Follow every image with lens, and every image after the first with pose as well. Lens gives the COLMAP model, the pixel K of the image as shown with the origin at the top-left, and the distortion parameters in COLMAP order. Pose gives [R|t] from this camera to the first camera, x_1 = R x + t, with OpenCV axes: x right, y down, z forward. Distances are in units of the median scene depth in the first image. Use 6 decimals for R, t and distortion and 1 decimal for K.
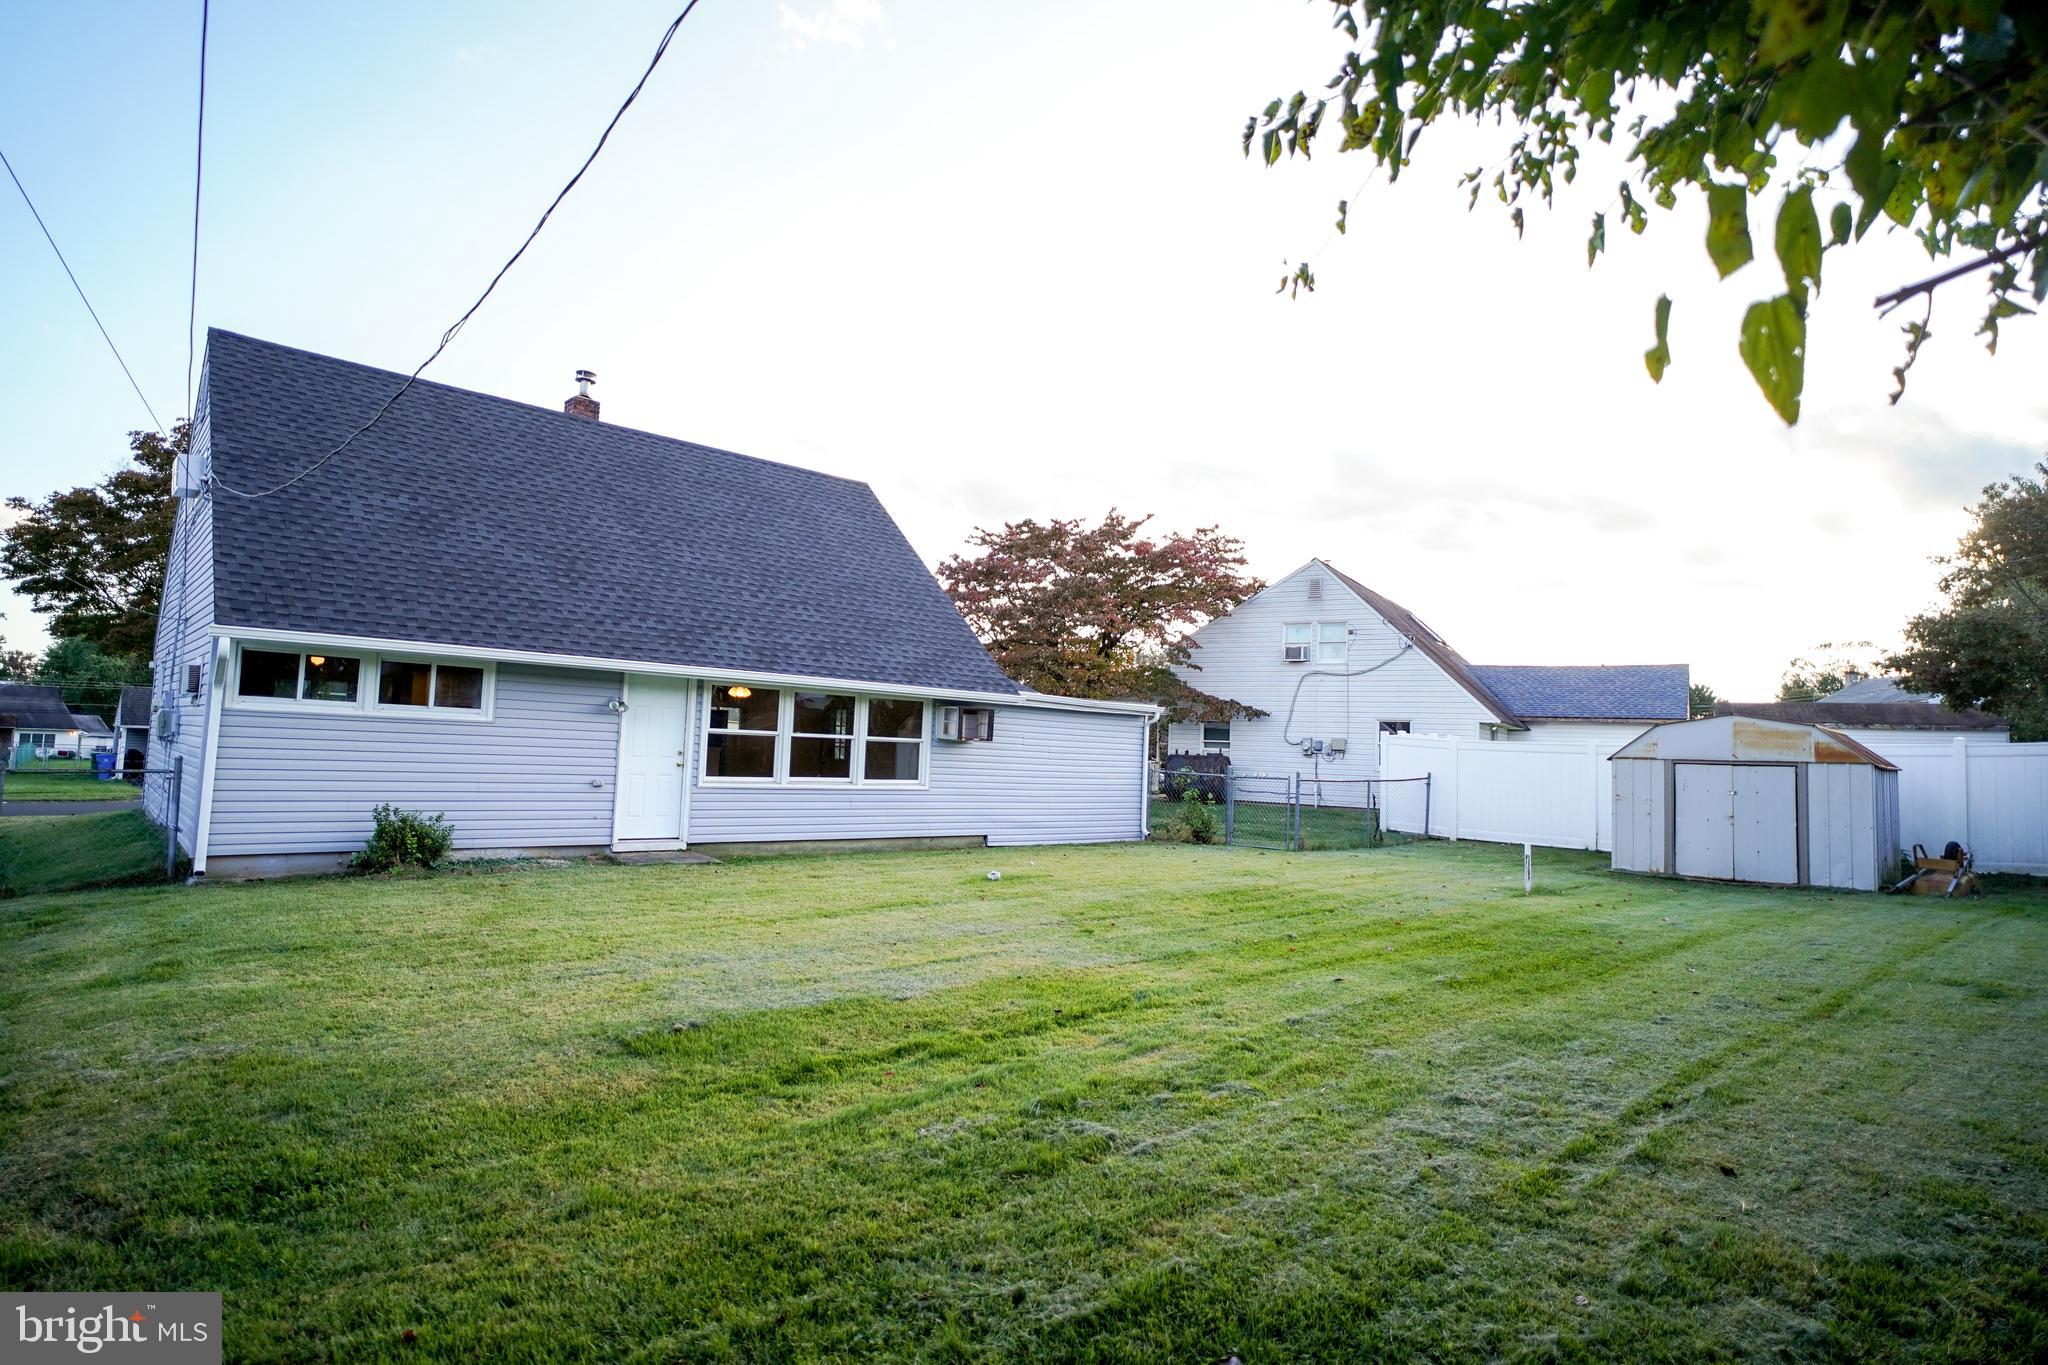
lens RADIAL K [[1062.7, 0, 1024.0], [0, 1062.7, 682.5], [0, 0, 1]] dist [-0.054659, 0.025521]
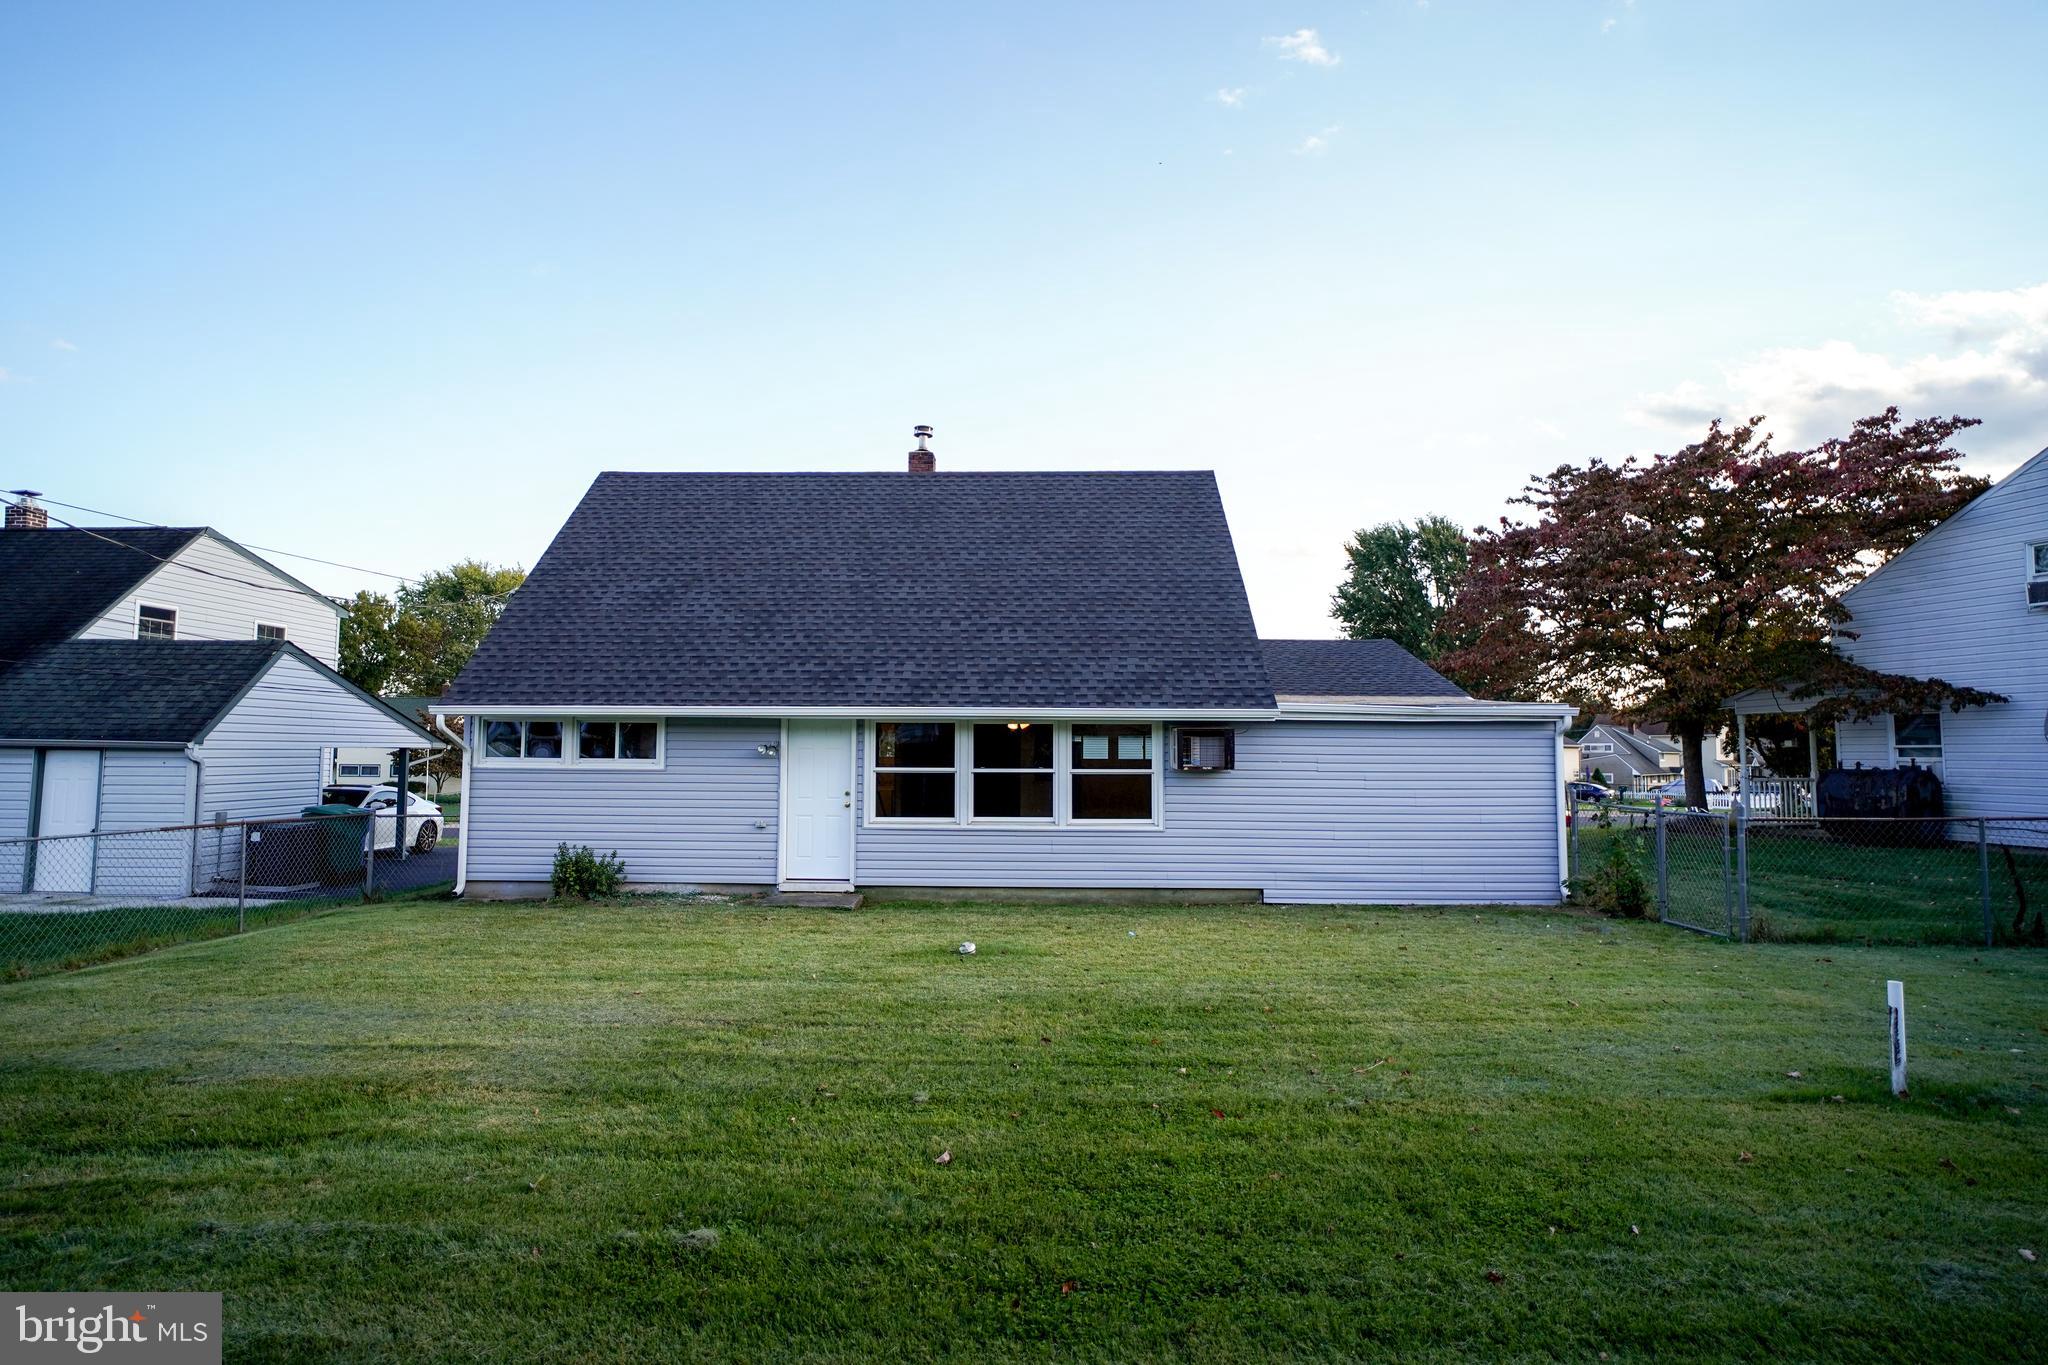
lens RADIAL K [[1062.7, 0, 1024.0], [0, 1062.7, 682.5], [0, 0, 1]] dist [-0.054659, 0.025521]
pose [[0.715437, -0.081357, -0.693924, 0.458665], [0.069099, 0.996567, -0.045598, 0.018230], [0.695252, -0.015326, 0.718603, 0.373807]]
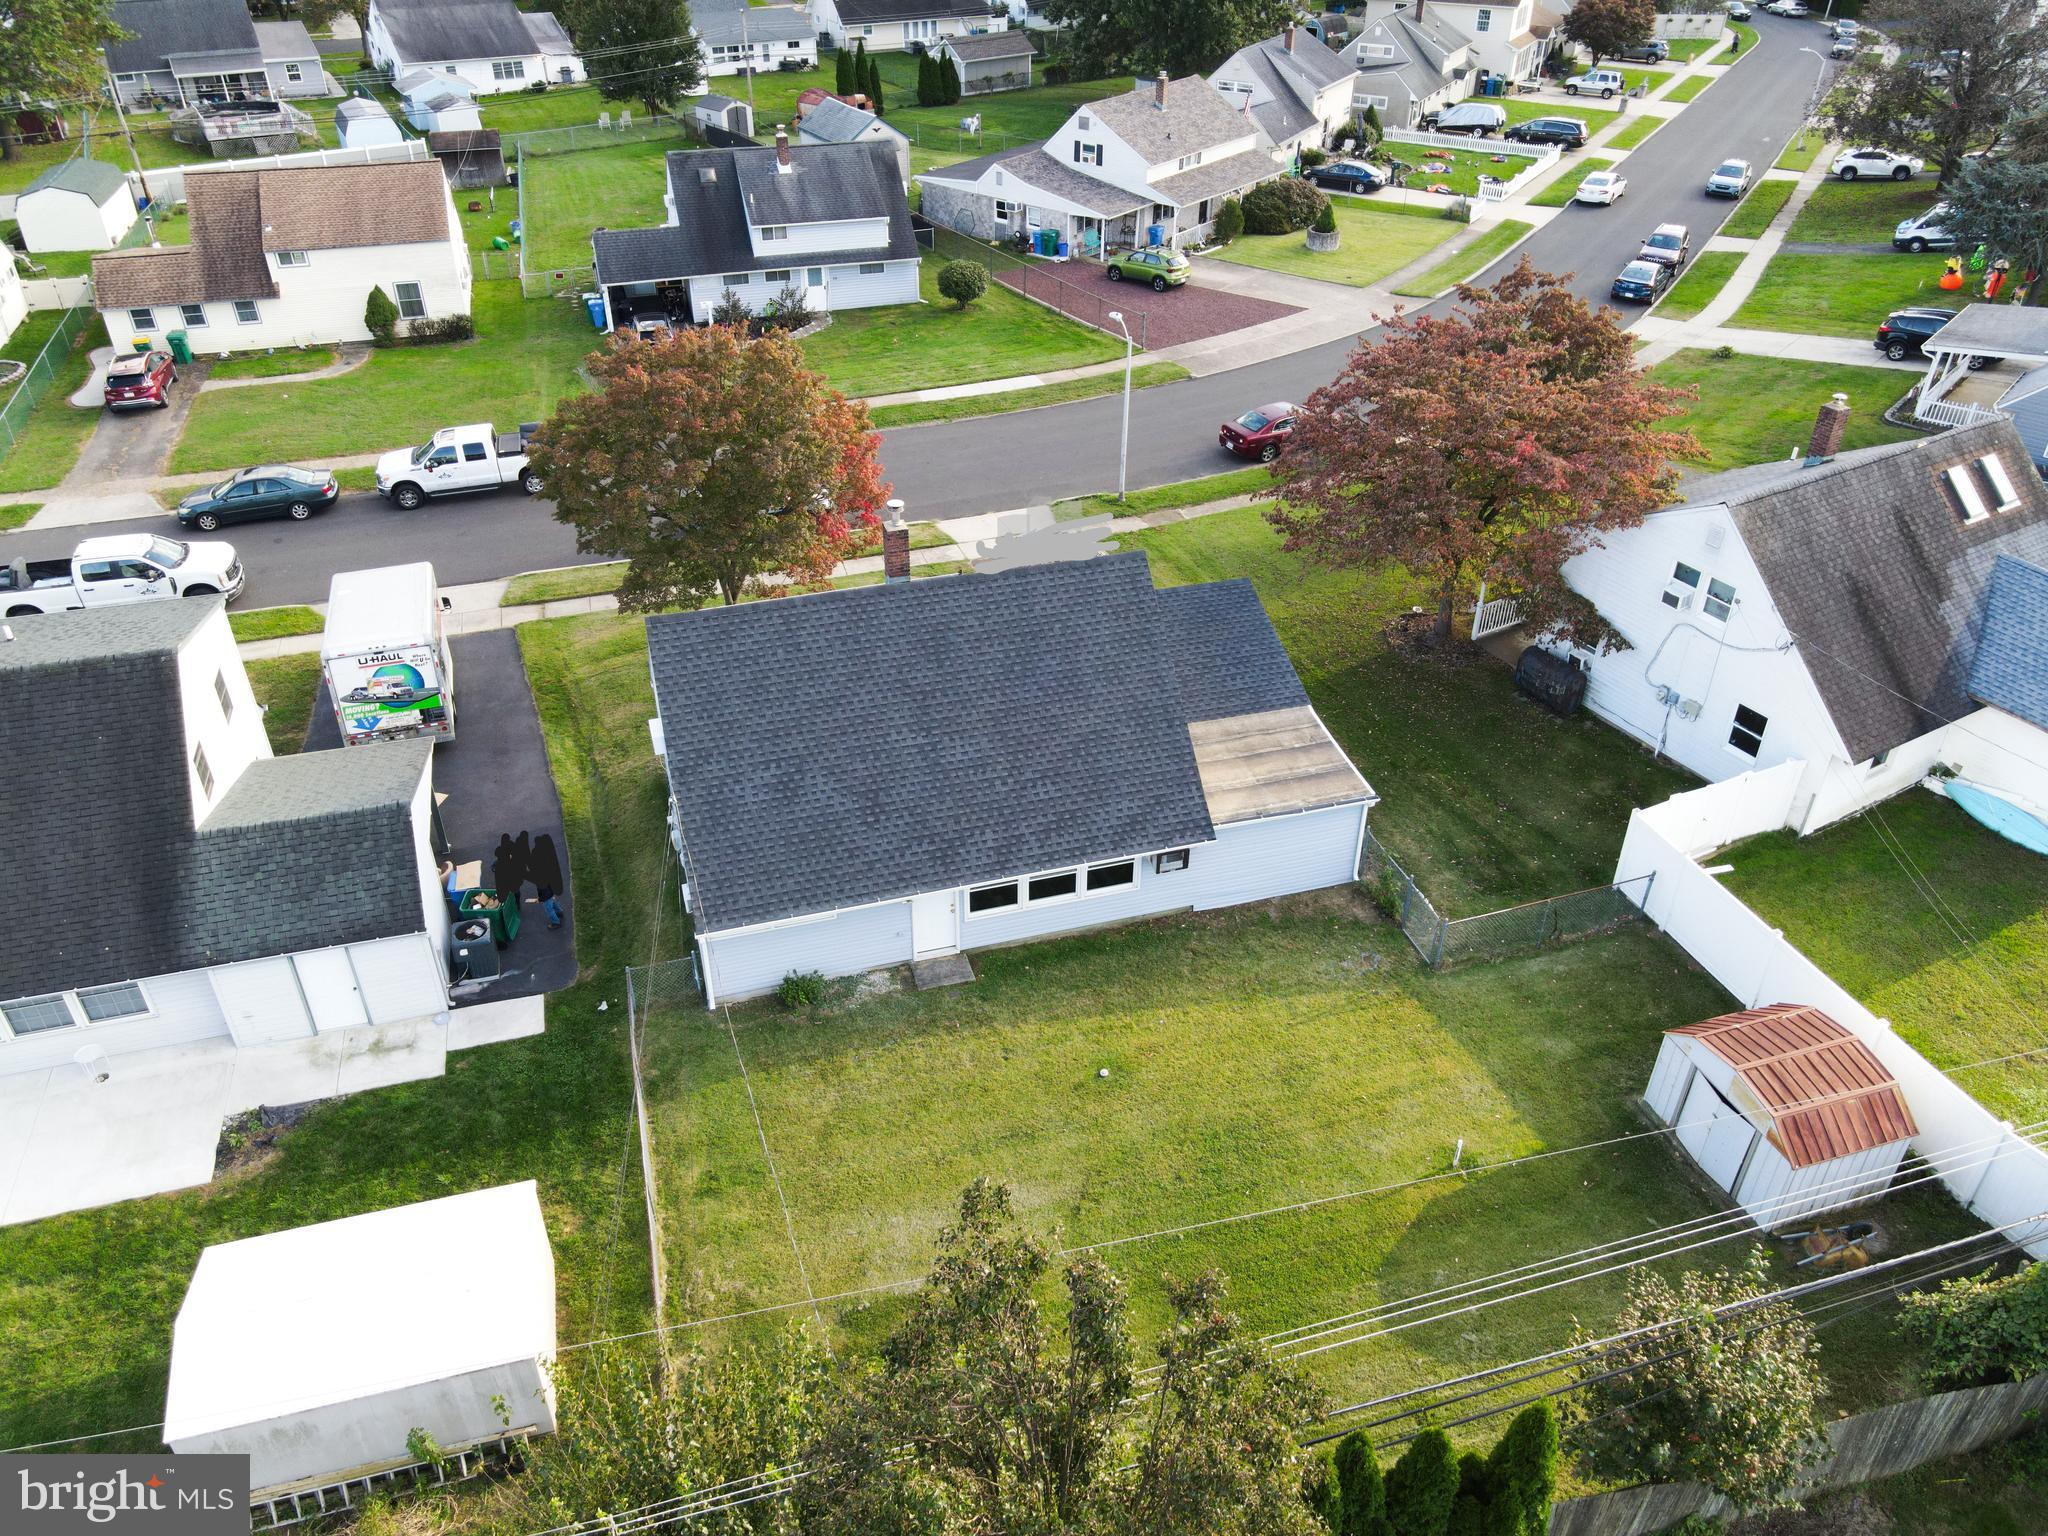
lens RADIAL K [[1440.6, 0, 1024.0], [0, 1440.6, 768.0], [0, 0, 1]] dist [0.000646, 0.000475]
pose [[0.891412, 0.220549, -0.395906, 0.531049], [0.066942, 0.799931, 0.596346, -1.272172], [0.448222, -0.558093, 0.698305, -0.310143]]
